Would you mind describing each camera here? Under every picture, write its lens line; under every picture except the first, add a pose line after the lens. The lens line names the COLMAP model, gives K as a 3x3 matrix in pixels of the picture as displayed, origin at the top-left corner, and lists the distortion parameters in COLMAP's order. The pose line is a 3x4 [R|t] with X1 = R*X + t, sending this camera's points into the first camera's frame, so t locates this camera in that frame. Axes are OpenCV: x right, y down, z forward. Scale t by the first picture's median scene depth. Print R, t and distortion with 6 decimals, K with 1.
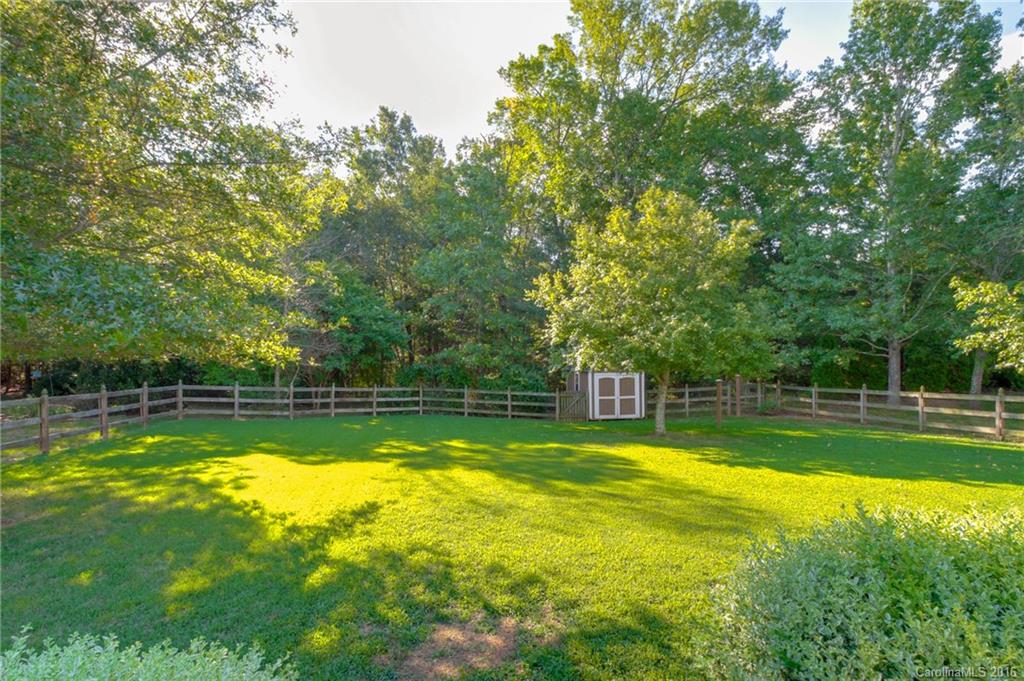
lens RADIAL K [[531.3, 0, 505.1], [0, 531.3, 357.6], [0, 0, 1]] dist [0.002725, 0.000657]
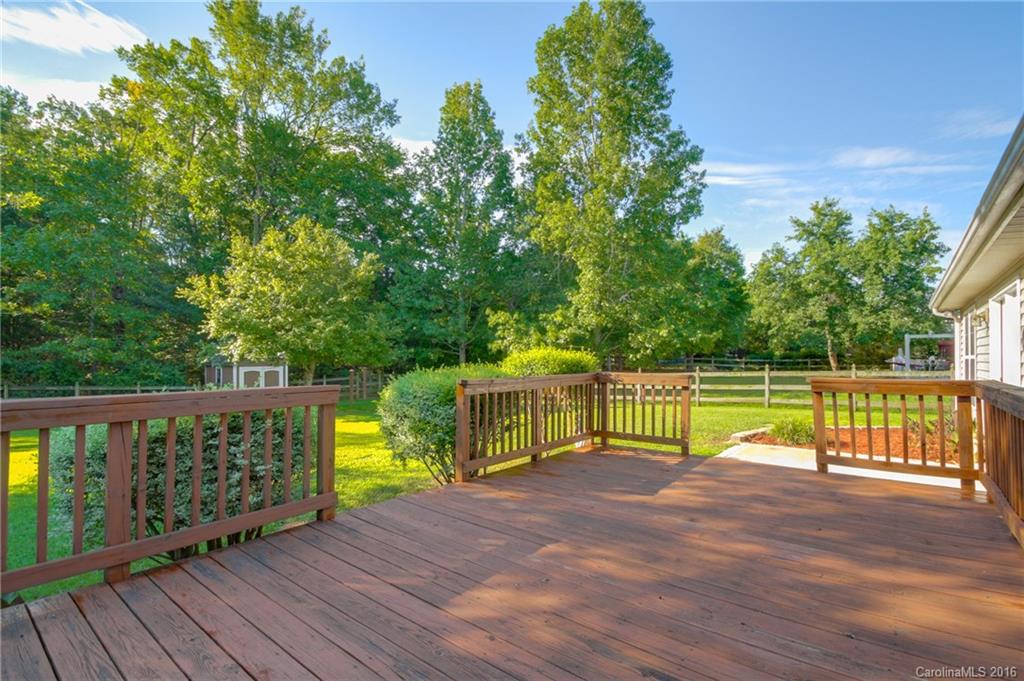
lens RADIAL K [[474.2, 0, 530.2], [0, 474.2, 354.5], [0, 0, 1]] dist [0.000786, -0.000207]
pose [[0.726129, 0.007208, 0.687520, -0.068117], [0.000271, 0.999942, -0.010770, 0.012814], [-0.687558, 0.008007, 0.726085, -0.126541]]
